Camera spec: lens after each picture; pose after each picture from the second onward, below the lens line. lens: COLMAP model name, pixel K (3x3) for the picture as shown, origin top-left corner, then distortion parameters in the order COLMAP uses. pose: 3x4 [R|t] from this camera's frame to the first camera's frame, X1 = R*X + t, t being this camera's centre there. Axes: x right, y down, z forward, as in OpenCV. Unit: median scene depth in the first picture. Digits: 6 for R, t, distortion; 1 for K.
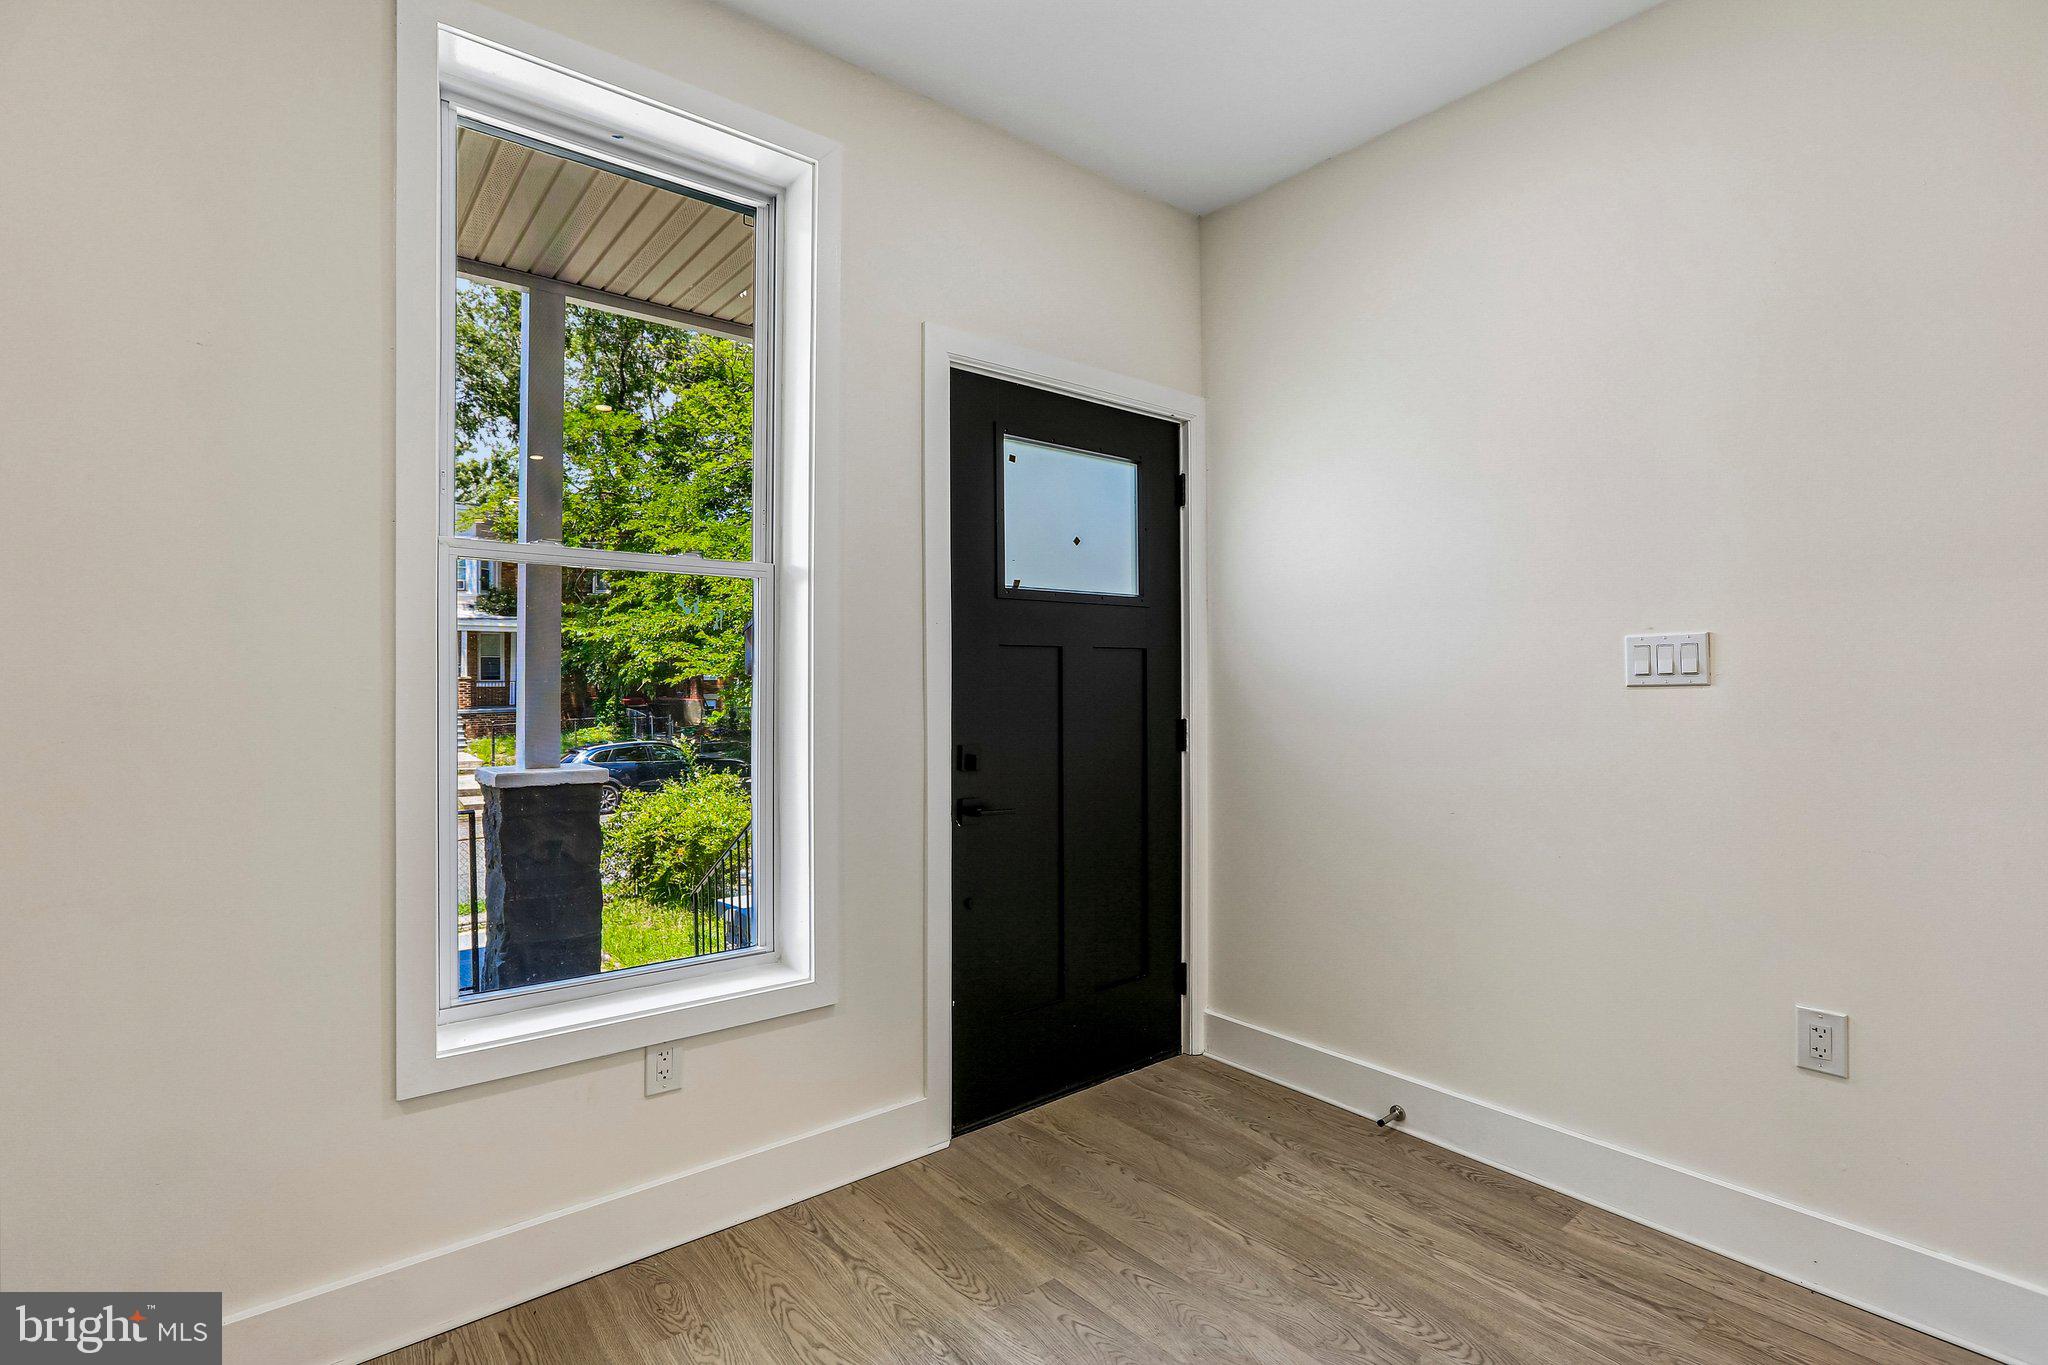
lens RADIAL K [[954.0, 0, 1024.0], [0, 954.0, 682.5], [0, 0, 1]] dist [-0.012728, 0.000161]
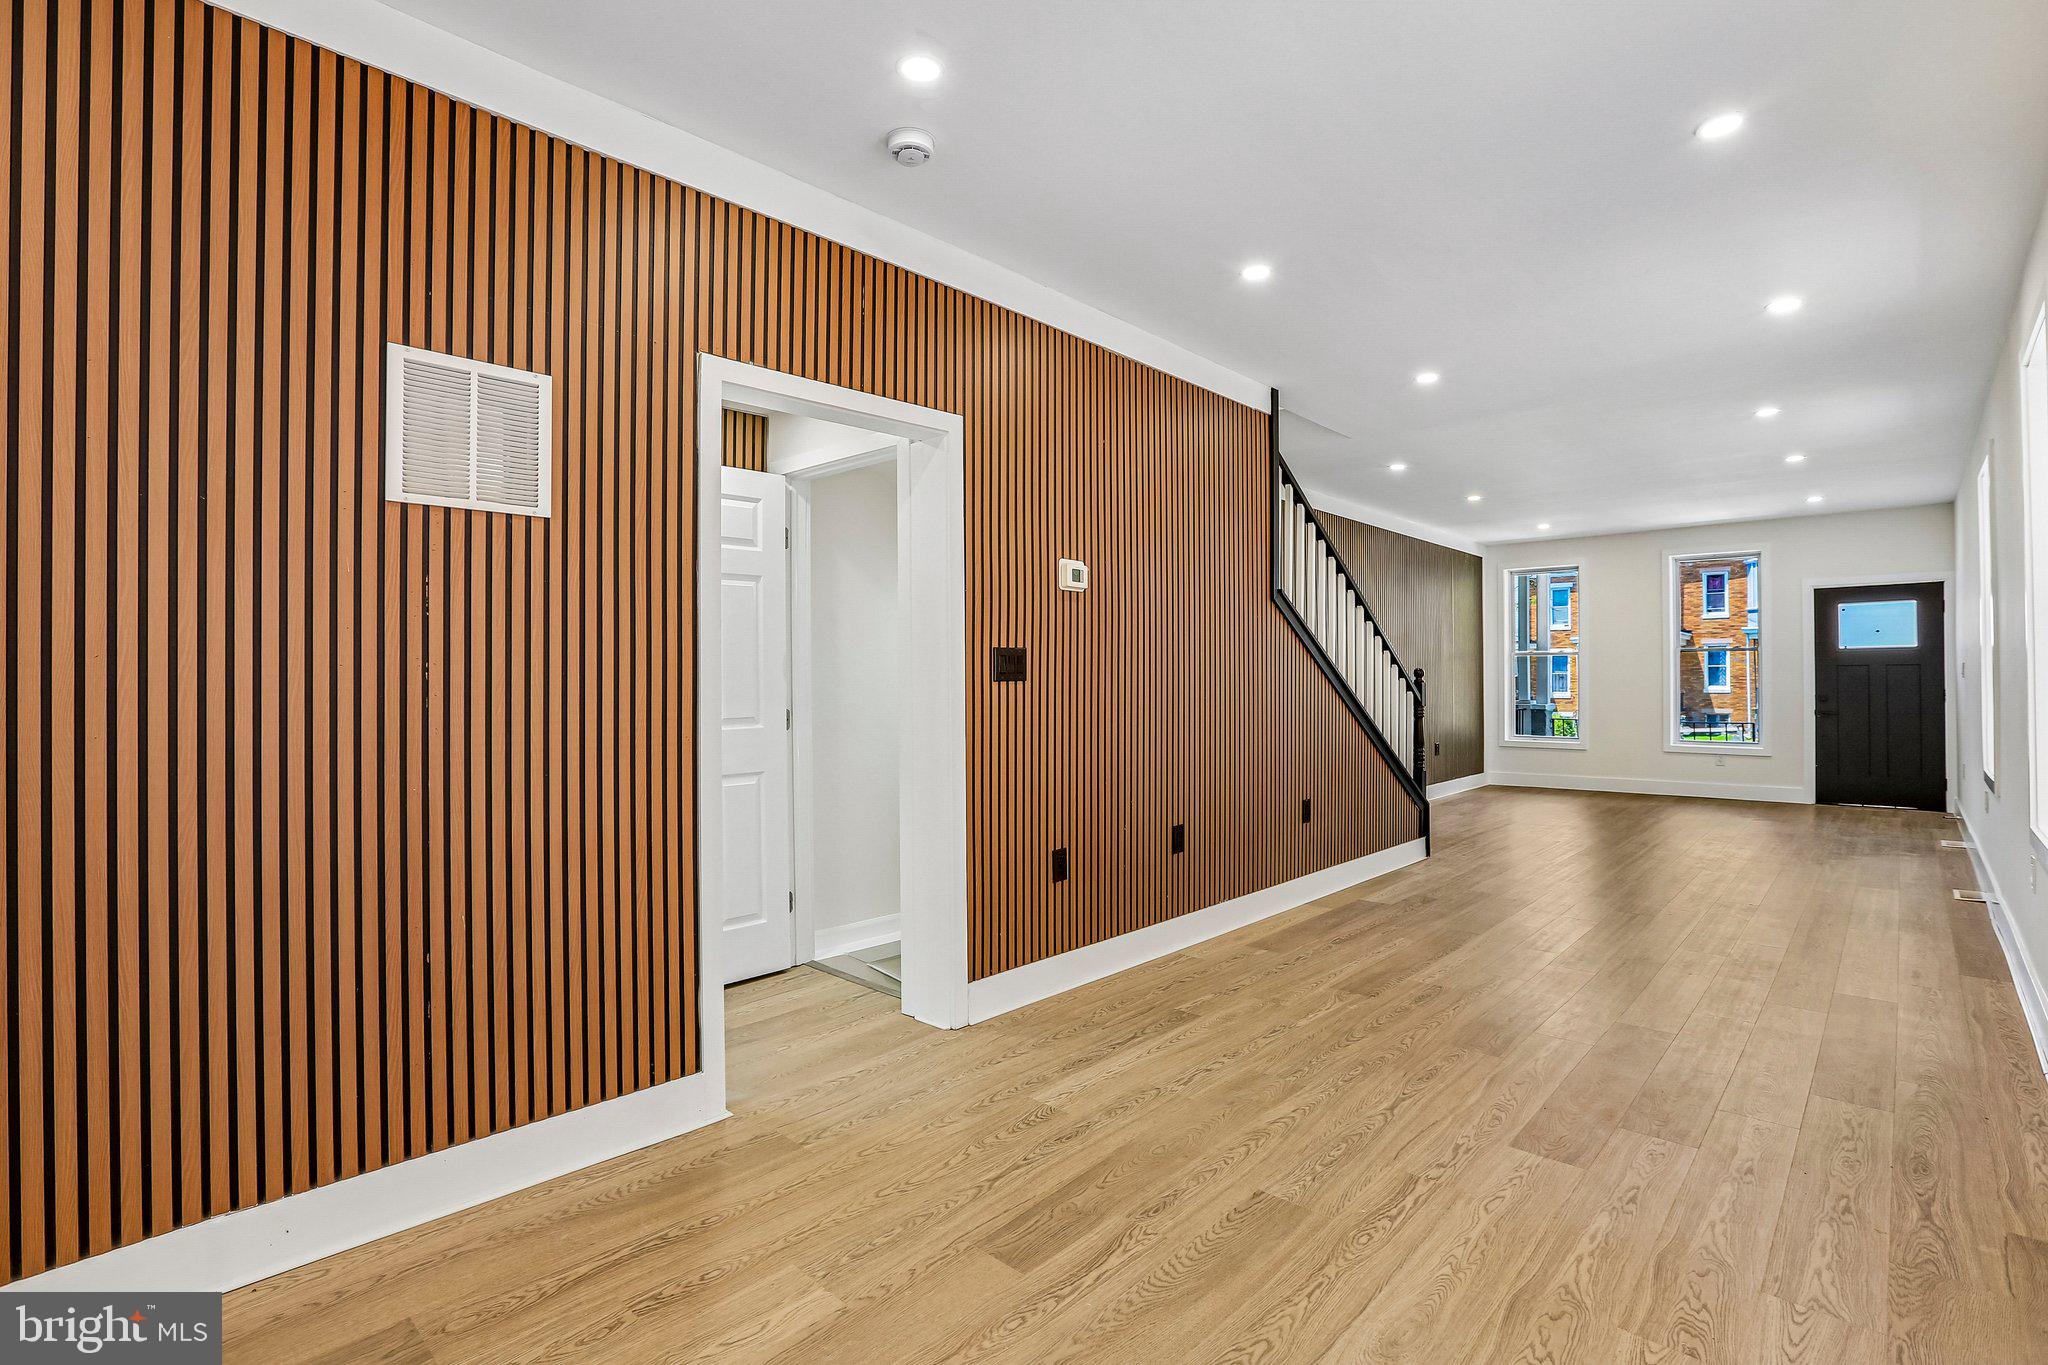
lens RADIAL K [[972.7, 0, 1061.2], [0, 972.7, 678.1], [0, 0, 1]] dist [-0.024797, -0.000054]
pose [[0.172753, 0.002073, -0.984963, 3.340832], [0.007226, 0.999968, 0.003372, -0.033377], [0.984939, -0.007700, 0.172733, -2.708153]]
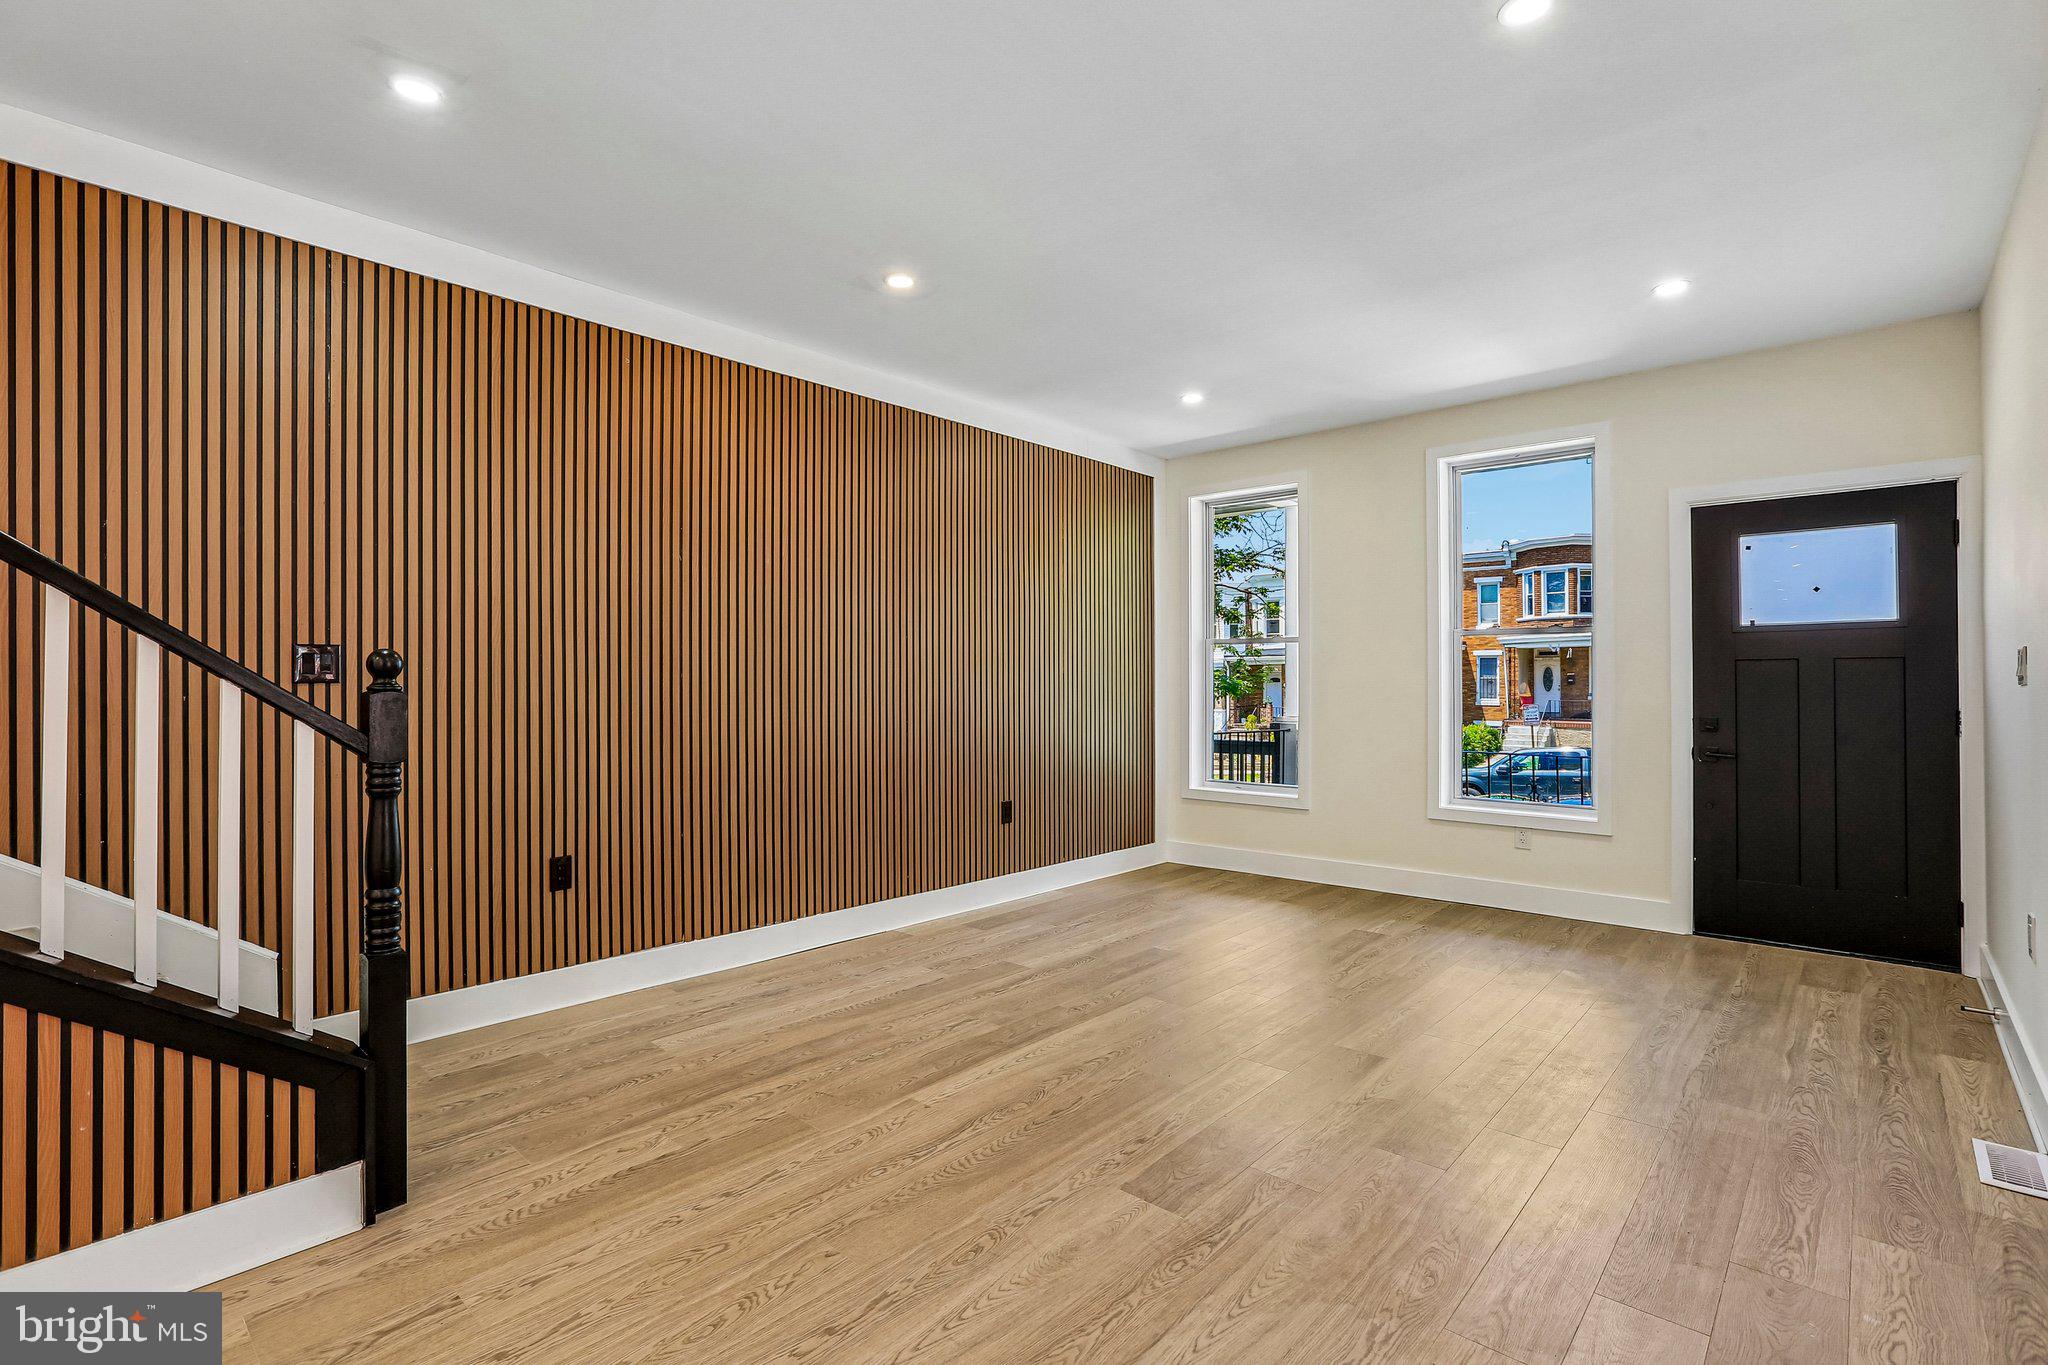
lens RADIAL K [[966.4, 0, 1034.3], [0, 966.4, 680.0], [0, 0, 1]] dist [-0.054869, 0.017668]
pose [[0.168765, 0.001115, -0.985656, 1.651964], [0.003737, 0.999991, 0.001771, -0.013983], [0.985649, -0.003982, 0.168760, -0.599236]]
